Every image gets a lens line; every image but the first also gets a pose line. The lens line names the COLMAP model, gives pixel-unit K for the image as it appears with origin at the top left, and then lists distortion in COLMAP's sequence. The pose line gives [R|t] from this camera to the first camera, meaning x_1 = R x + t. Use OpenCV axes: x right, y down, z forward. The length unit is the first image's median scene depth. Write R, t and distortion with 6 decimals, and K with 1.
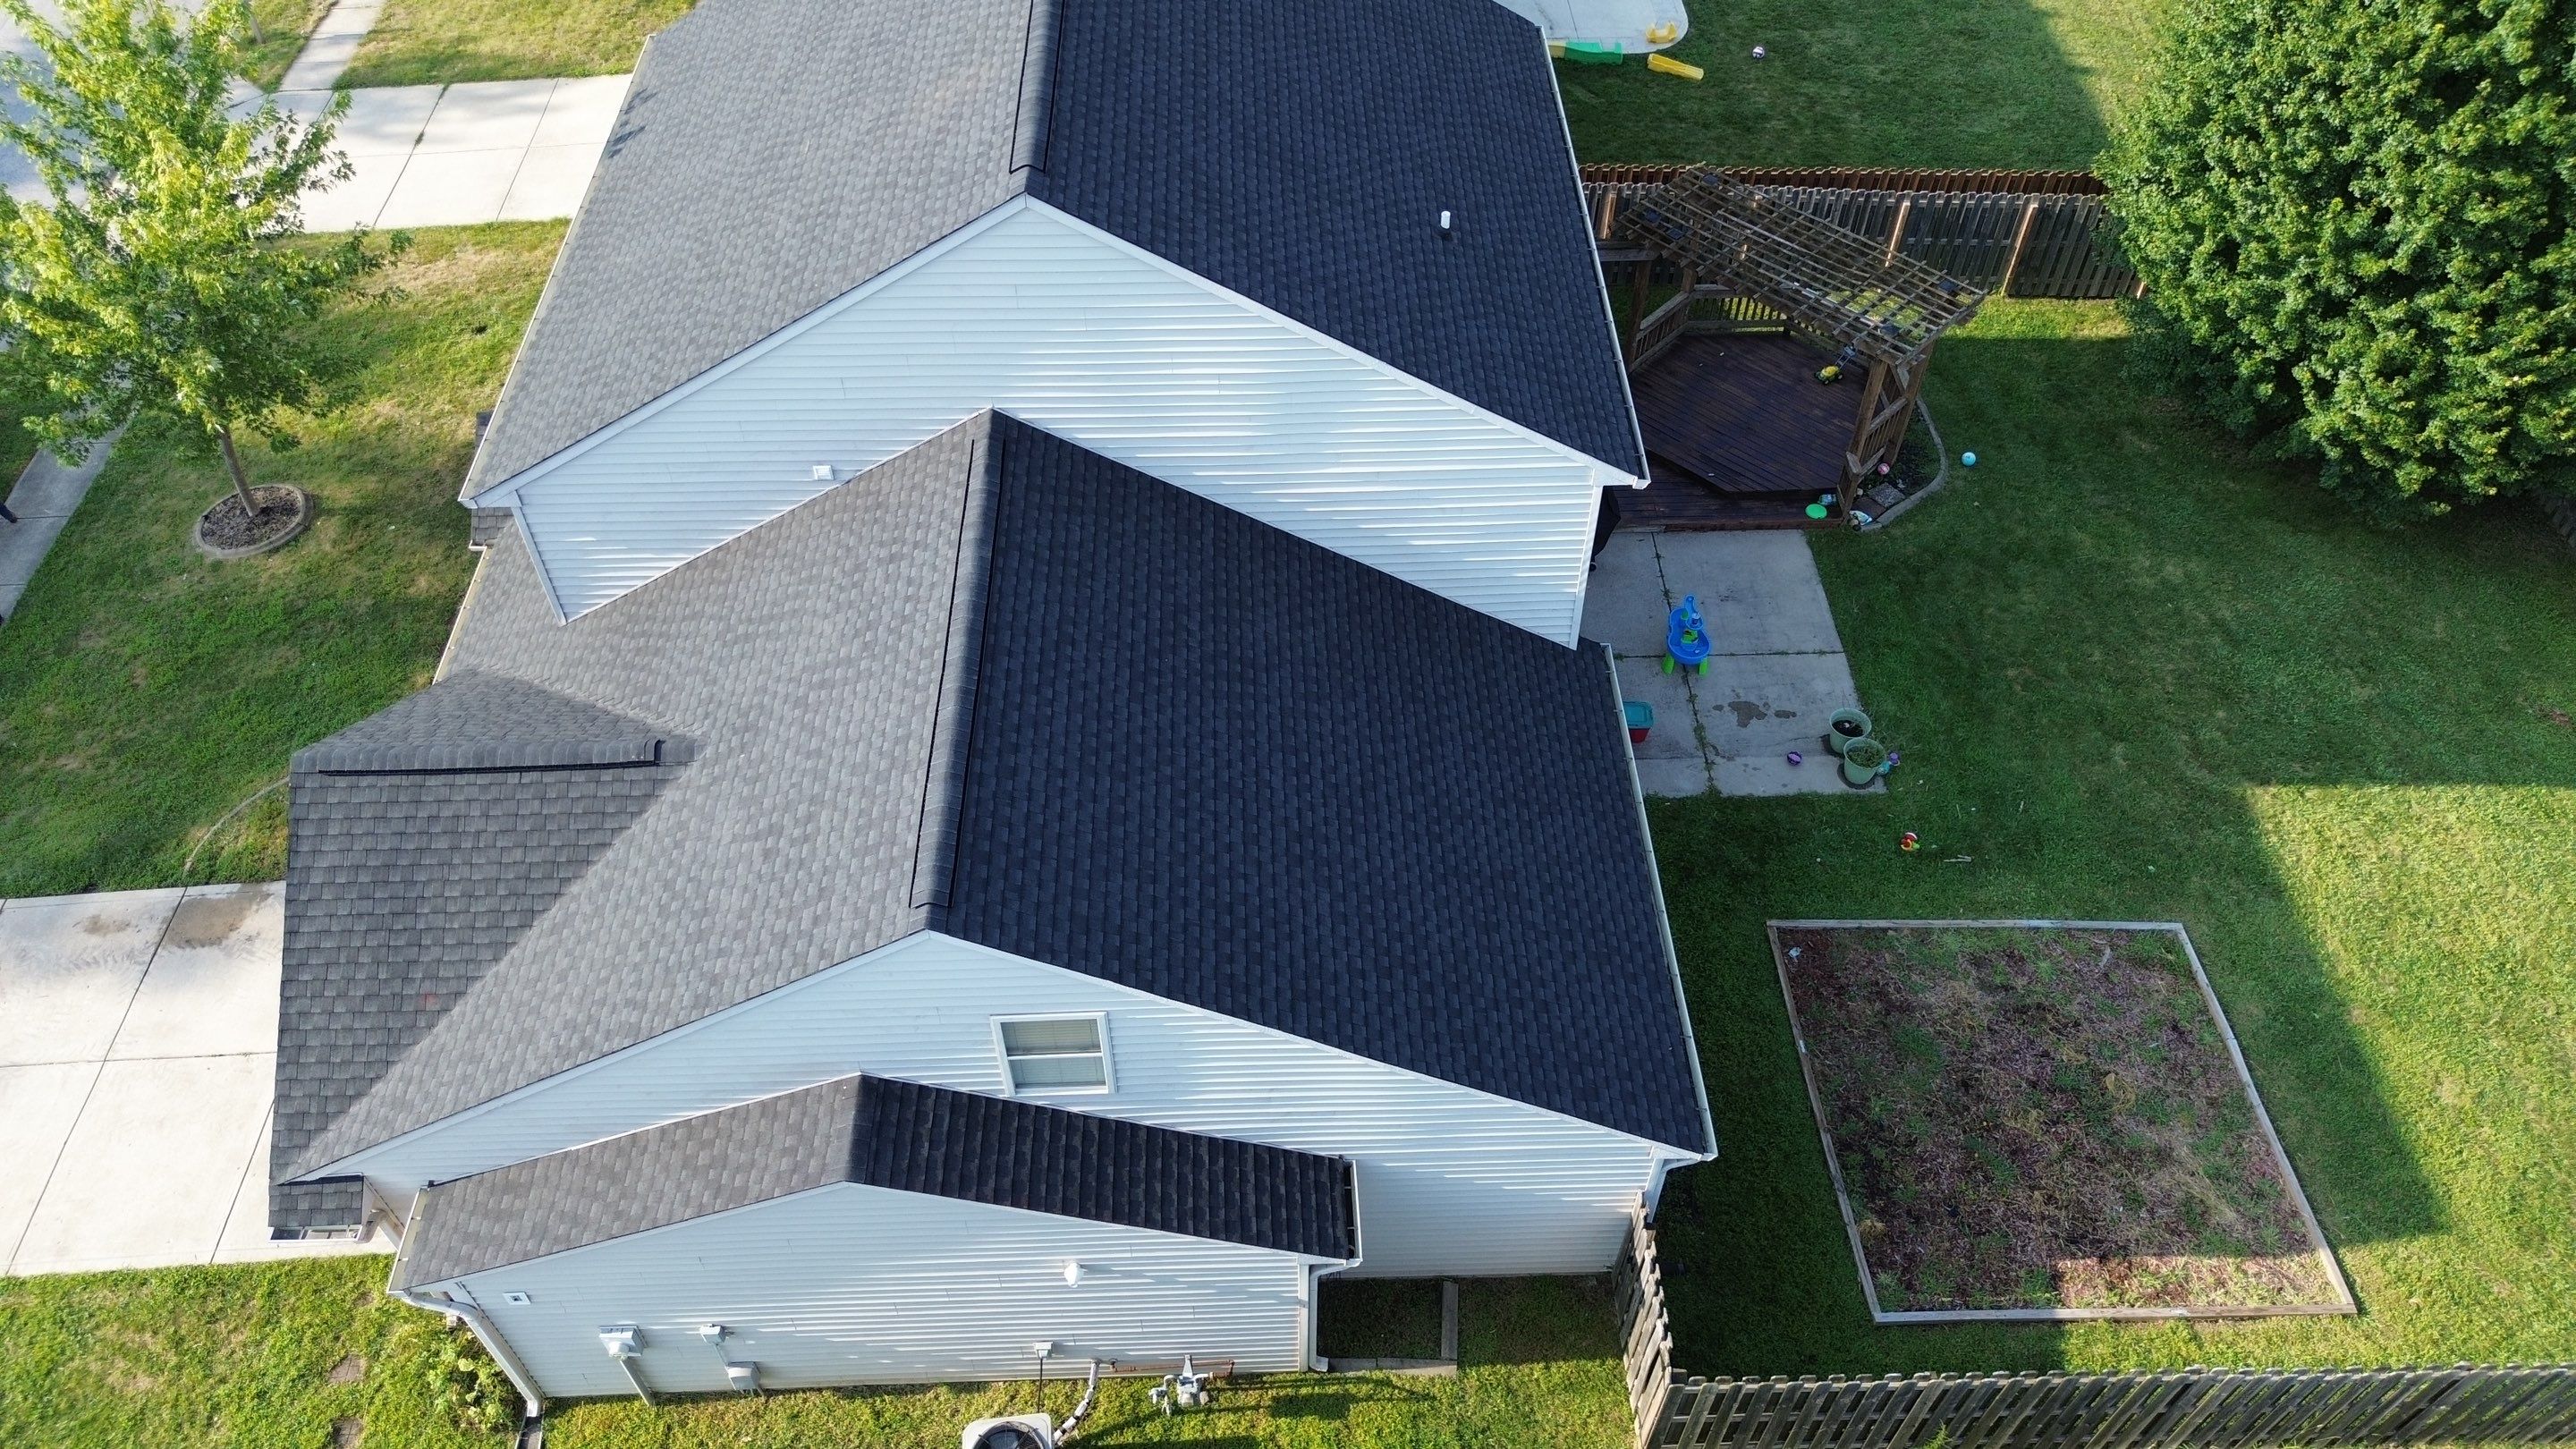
lens RADIAL K [[1836.1, 0, 1297.9], [0, 1836.1, 730.2], [0, 0, 1]] dist [0.051526, -0.045453]
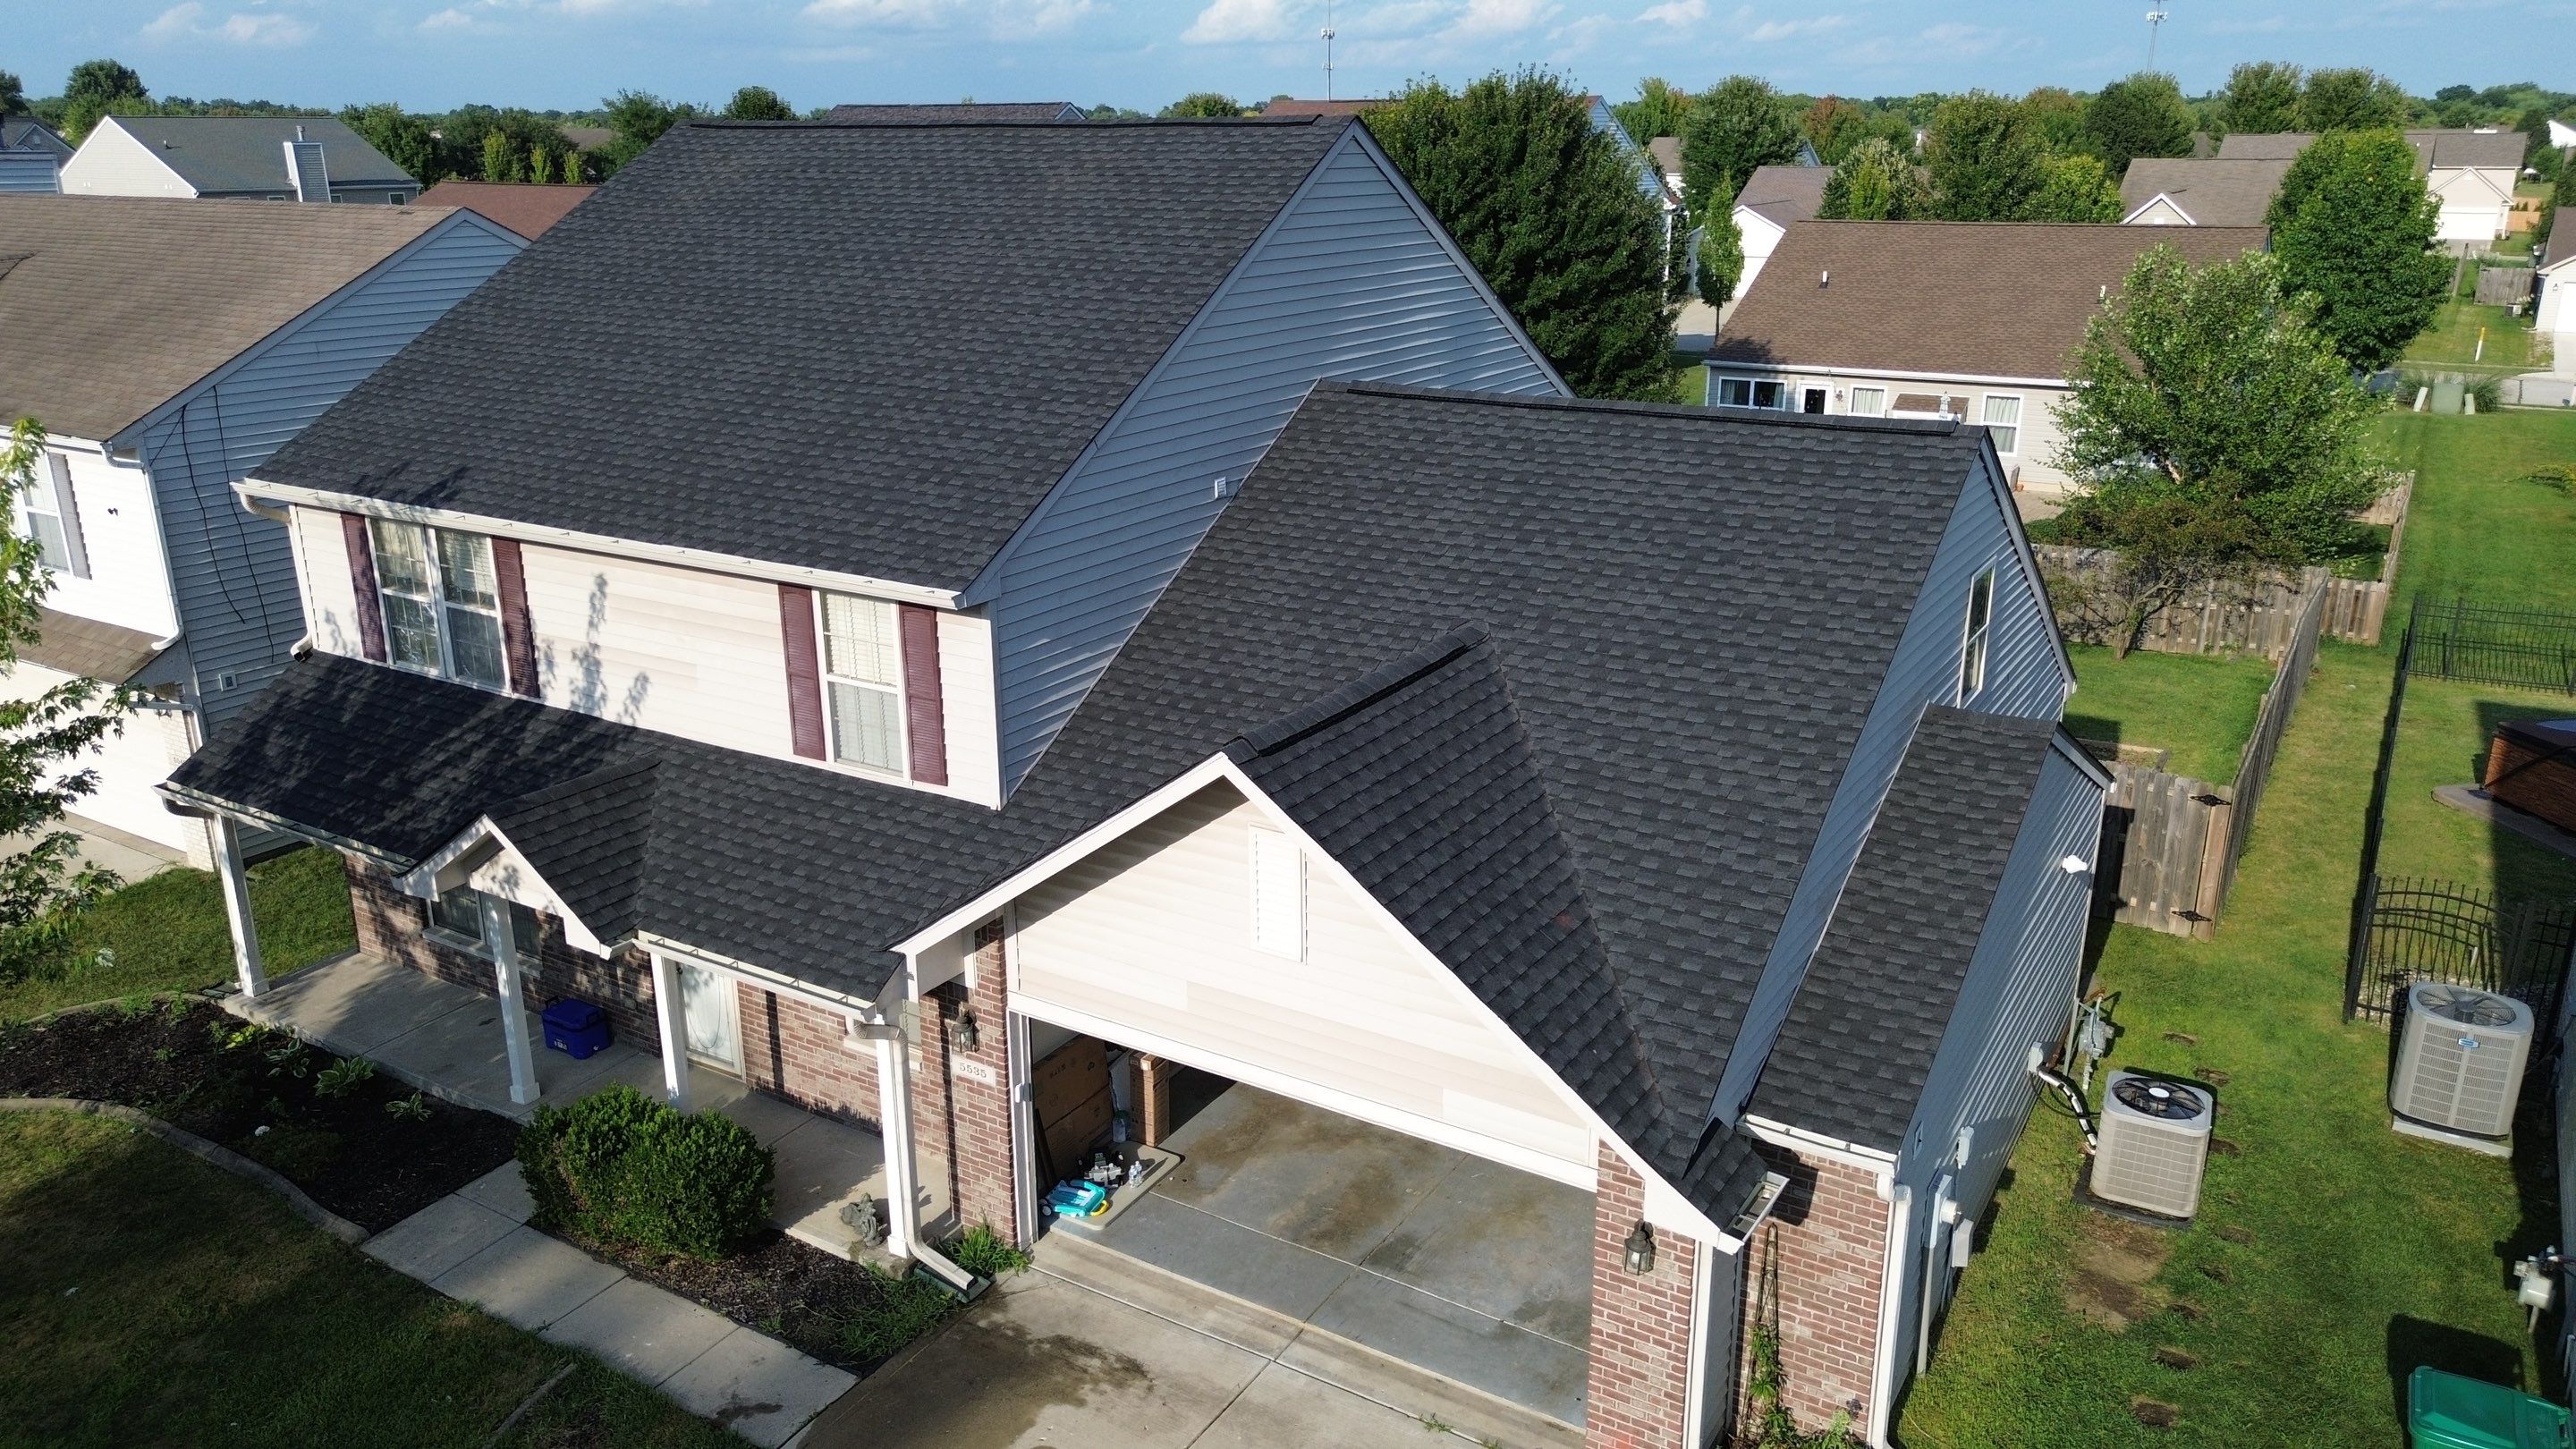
lens RADIAL K [[1836.1, 0, 1292.3], [0, 1836.1, 732.8], [0, 0, 1]] dist [0.051526, -0.045453]
pose [[0.558023, -0.261071, 0.787688, -0.675980], [0.625347, 0.756267, -0.192359, 0.100355], [-0.545482, 0.599919, 0.585275, 0.367890]]
